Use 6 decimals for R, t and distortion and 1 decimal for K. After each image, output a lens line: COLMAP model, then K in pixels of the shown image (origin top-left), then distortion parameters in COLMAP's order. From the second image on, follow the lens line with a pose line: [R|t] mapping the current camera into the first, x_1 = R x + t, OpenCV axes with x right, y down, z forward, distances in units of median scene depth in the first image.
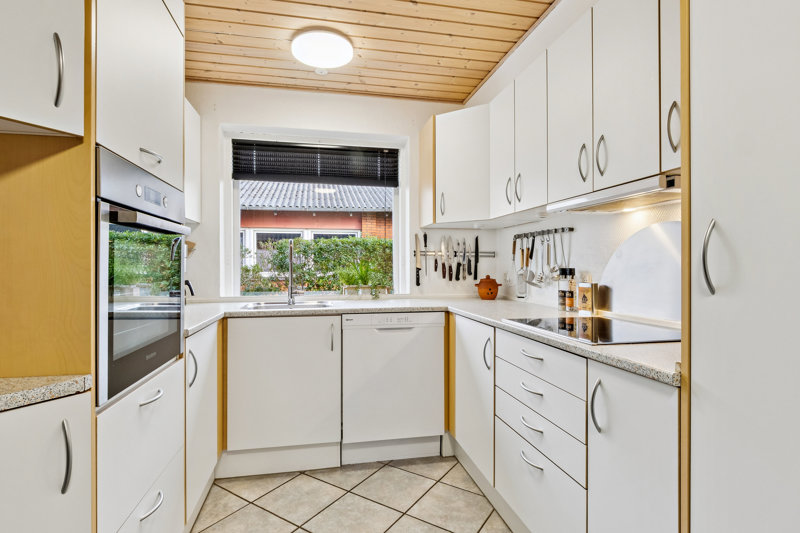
lens RADIAL K [[405.4, 0, 400.0], [0, 405.4, 266.5], [0, 0, 1]] dist [0.005041, 0.000363]
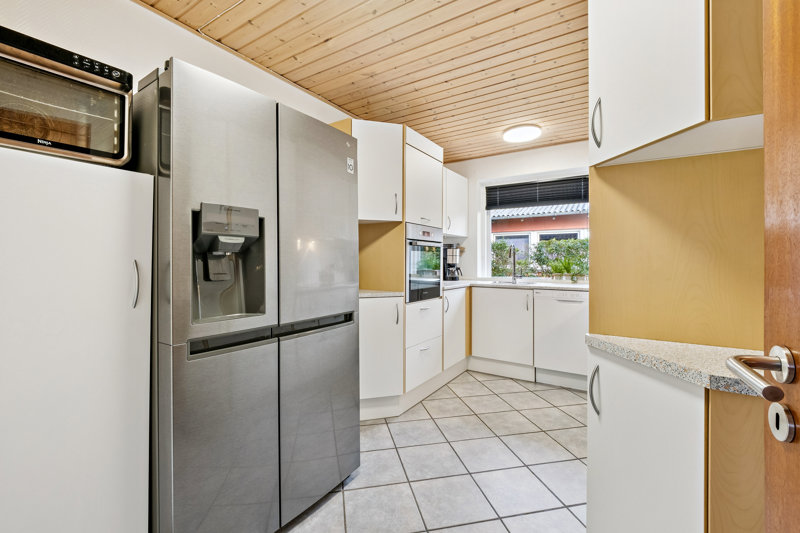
lens RADIAL K [[332.5, 0, 398.4], [0, 332.5, 260.2], [0, 0, 1]] dist [0.000046, -0.000010]
pose [[0.715403, 0.001716, -0.698710, 0.410724], [-0.003794, 0.999992, -0.001428, 0.003175], [0.698702, 0.003672, 0.715403, -0.361758]]
